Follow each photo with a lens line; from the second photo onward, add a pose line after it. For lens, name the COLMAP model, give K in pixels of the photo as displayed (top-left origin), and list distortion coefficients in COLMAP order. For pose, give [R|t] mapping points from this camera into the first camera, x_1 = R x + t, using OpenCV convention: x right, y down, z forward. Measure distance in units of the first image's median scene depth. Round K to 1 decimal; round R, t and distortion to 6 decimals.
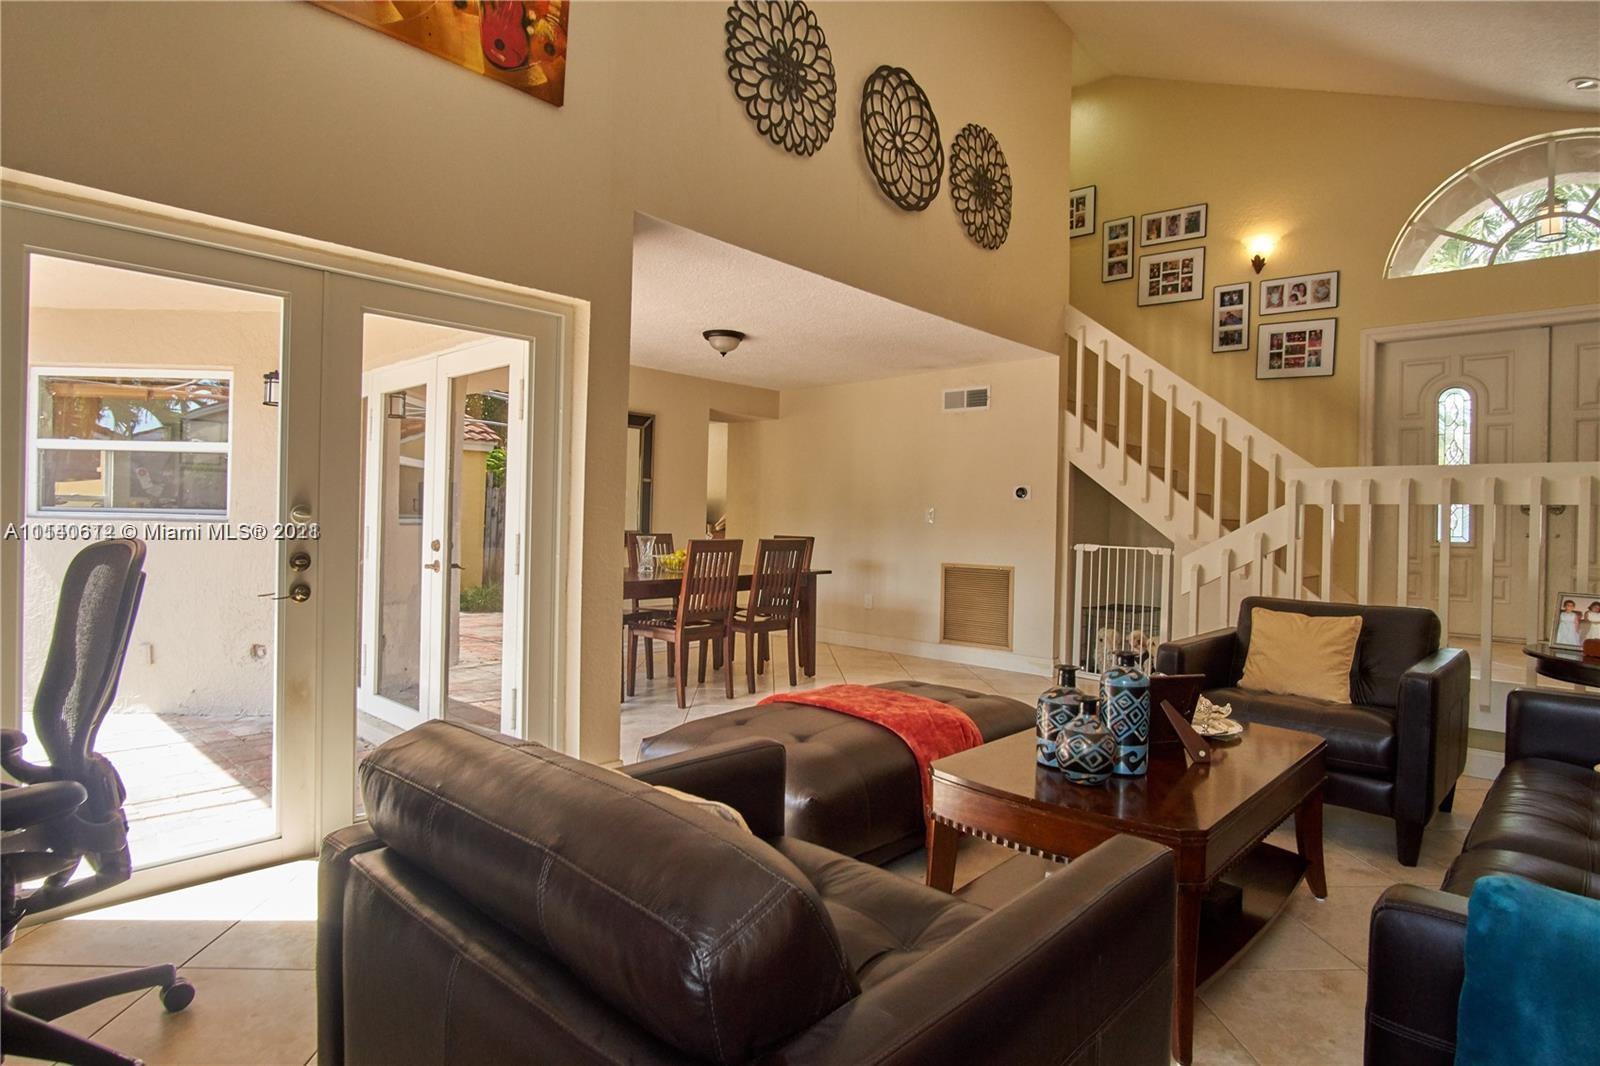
lens RADIAL K [[853.3, 0, 795.7], [0, 853.3, 524.7], [0, 0, 1]] dist [-0.029682, 0.007268]
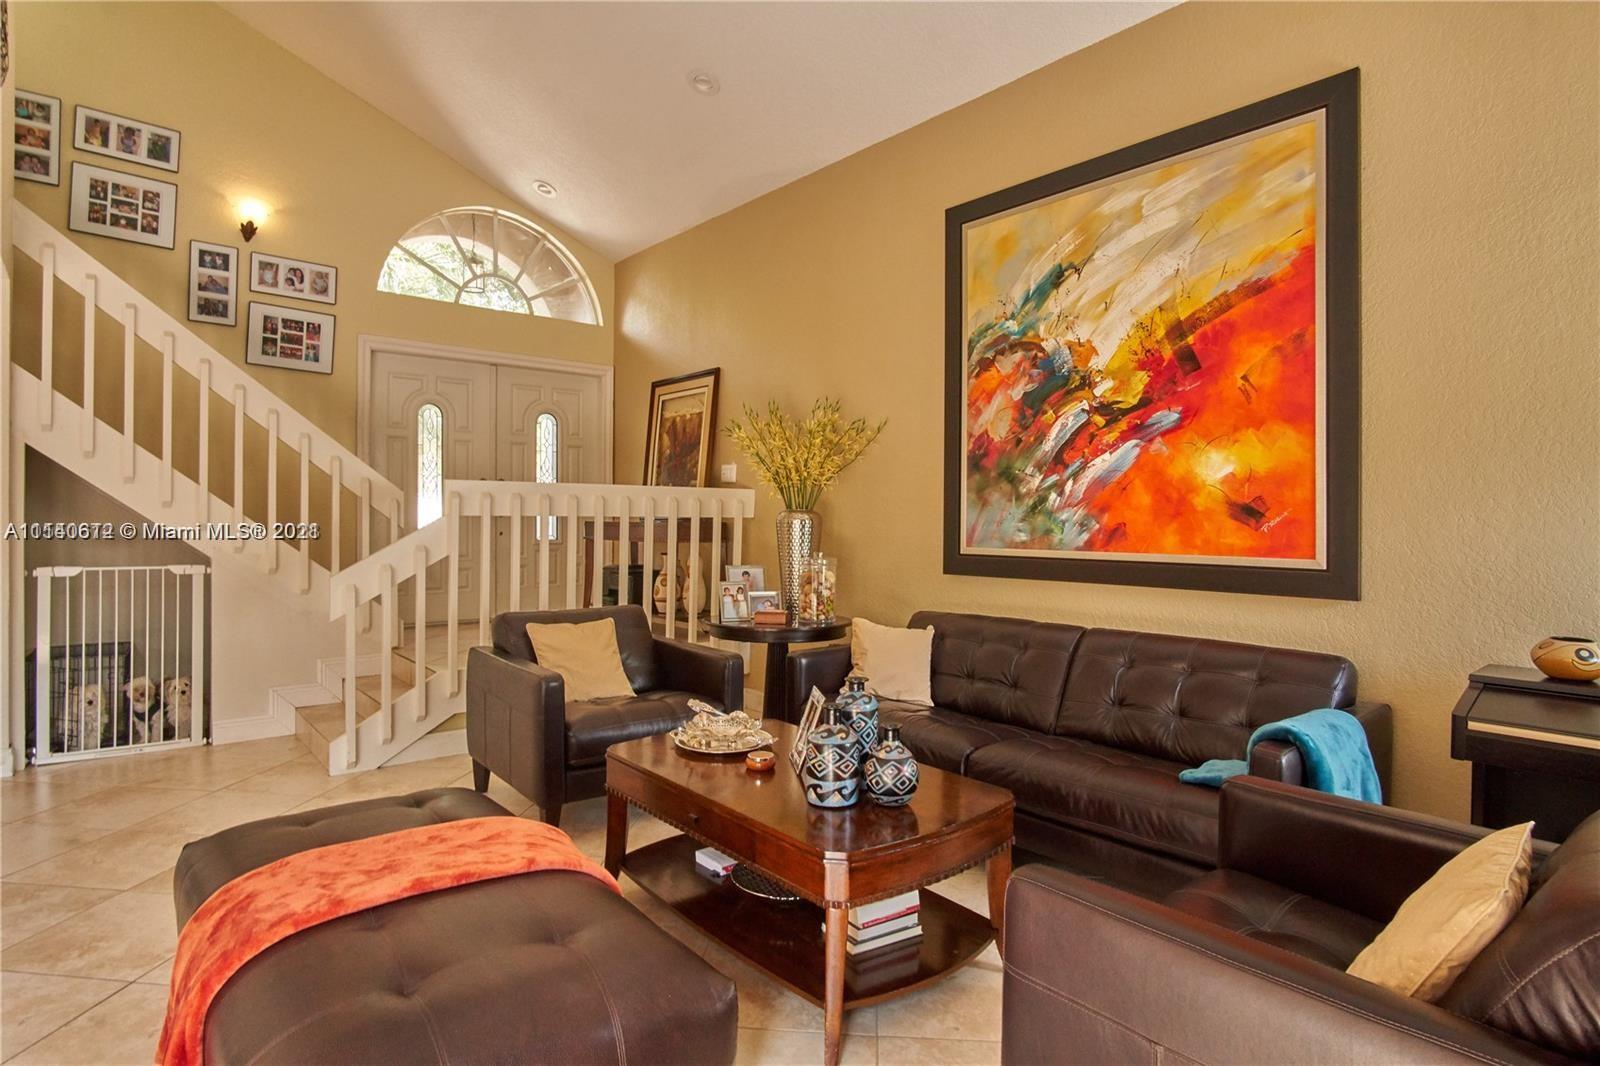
lens RADIAL K [[853.3, 0, 808.1], [0, 853.3, 523.1], [0, 0, 1]] dist [-0.029682, 0.007268]
pose [[0.118544, -0.027428, 0.992570, -0.271251], [0.001318, 0.999622, 0.027466, -0.032664], [-0.992948, -0.001947, 0.118535, 0.345747]]
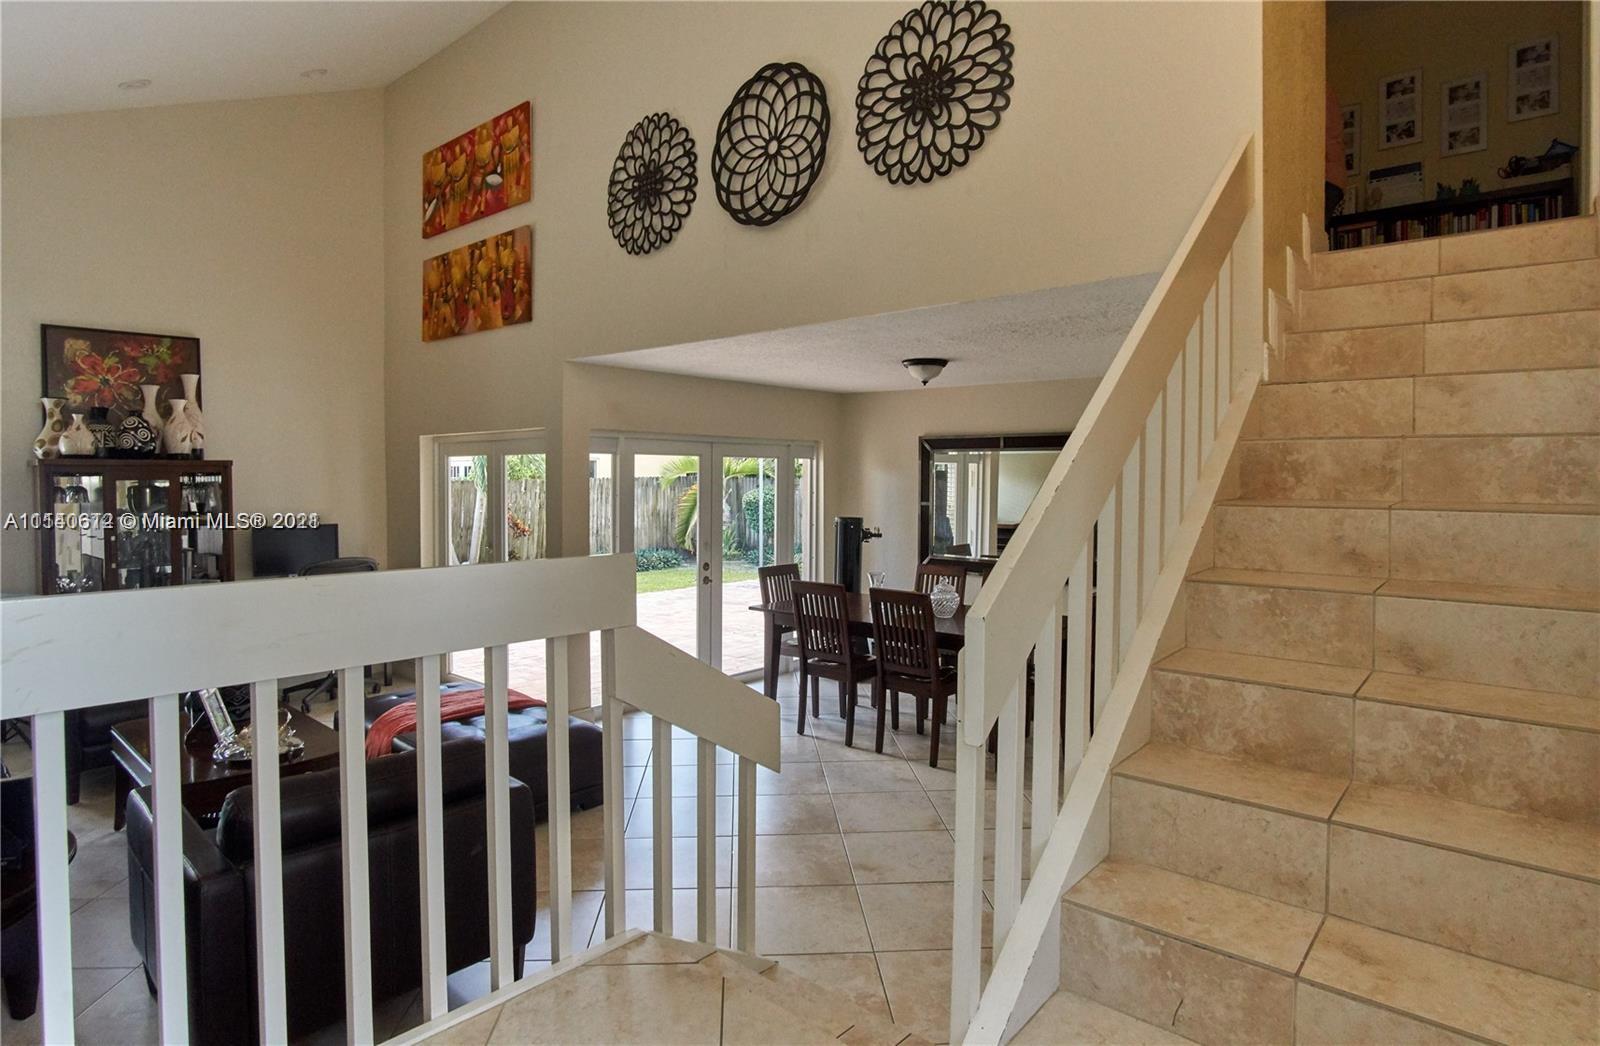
lens RADIAL K [[855.7, 0, 786.4], [0, 855.7, 496.3], [0, 0, 1]] dist [-0.023442, 0.000298]
pose [[0.023346, 0.001823, -0.999726, 0.814272], [-0.010144, 0.999947, 0.001587, -0.076366], [0.999676, 0.010104, 0.023363, 0.811966]]
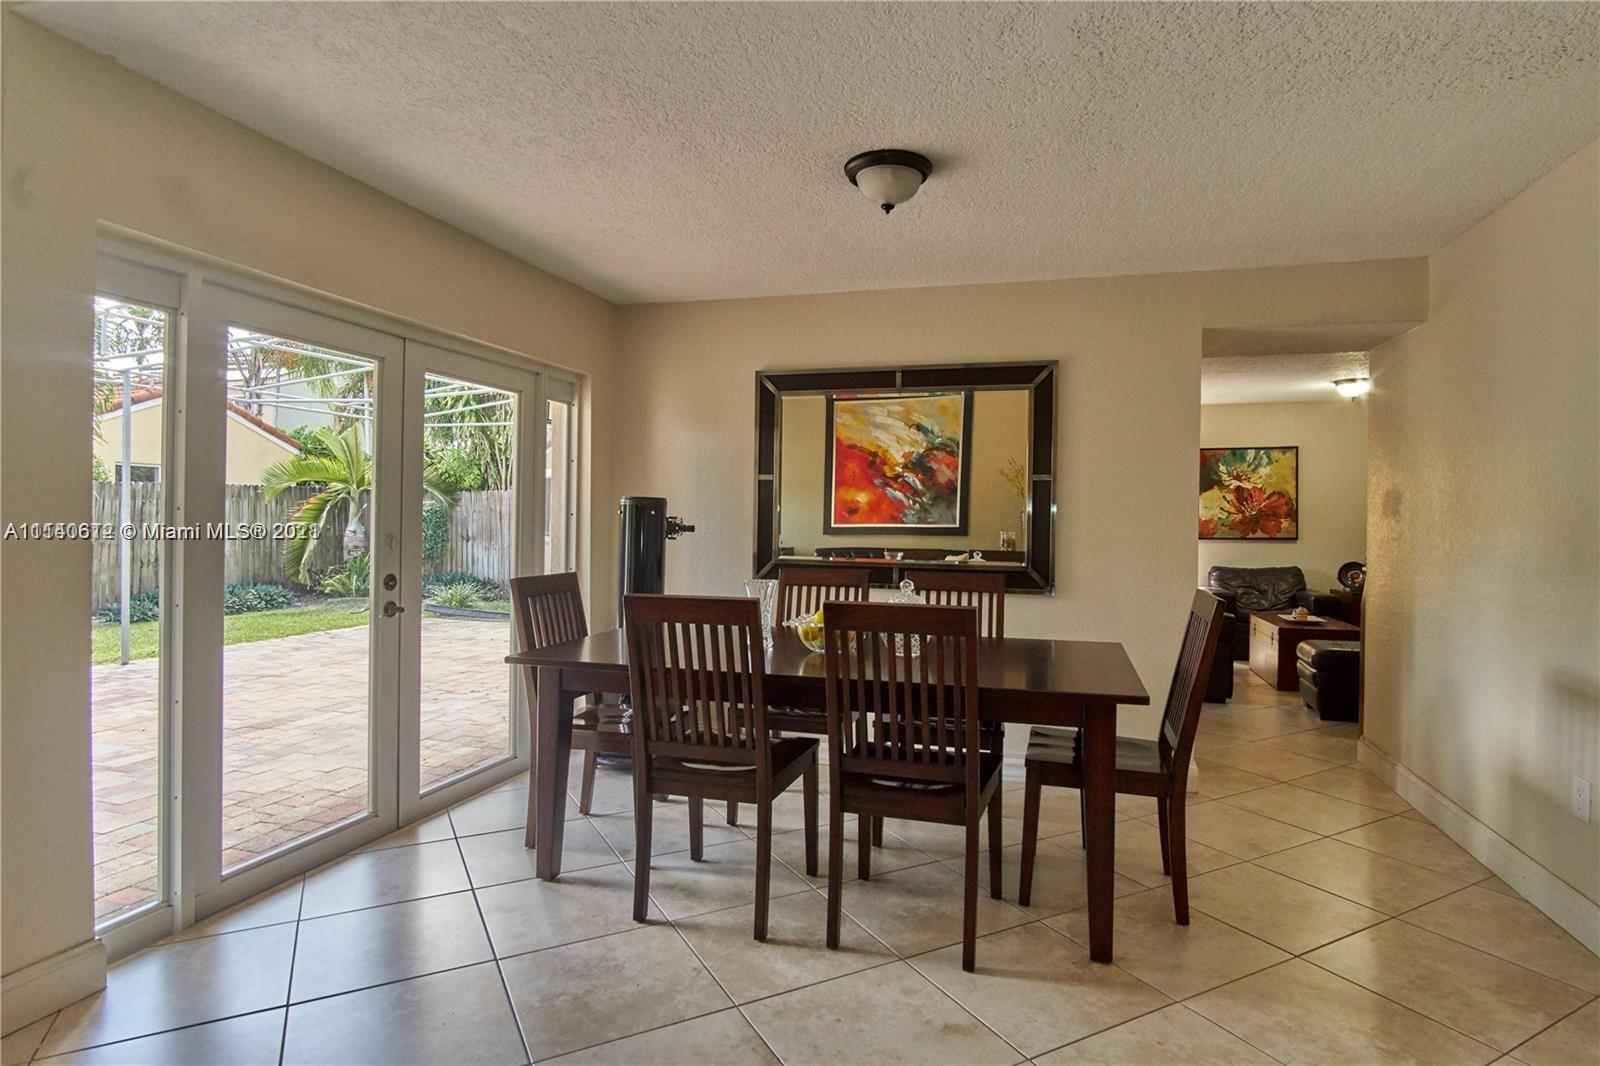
lens RADIAL K [[853.3, 0, 798.7], [0, 853.3, 523.4], [0, 0, 1]] dist [-0.029682, 0.007268]
pose [[0.436746, -0.007944, -0.899550, 0.315091], [-0.009297, 0.999868, -0.013344, -0.015624], [0.899537, 0.014191, 0.436614, 0.731602]]
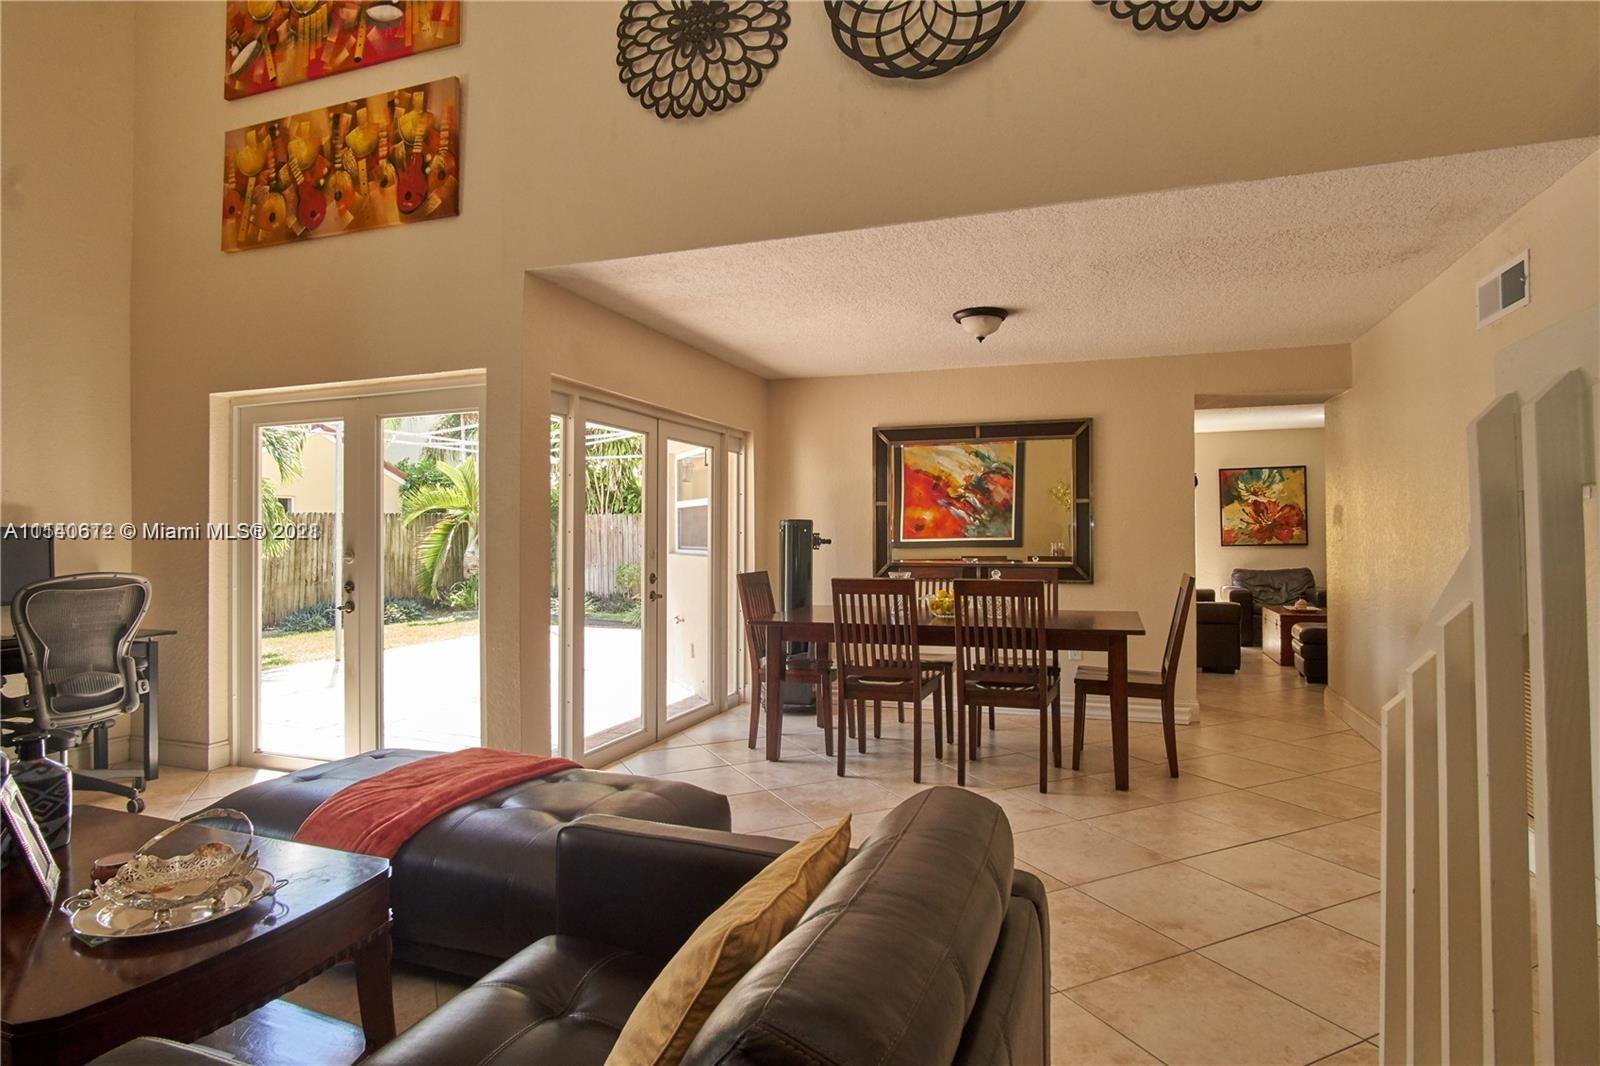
lens RADIAL K [[853.3, 0, 801.2], [0, 853.3, 523.5], [0, 0, 1]] dist [-0.029682, 0.007268]
pose [[0.391989, -0.033761, -0.919350, 0.545837], [0.006054, 0.999399, -0.034119, -0.006912], [0.919950, 0.007809, 0.391958, 0.534329]]
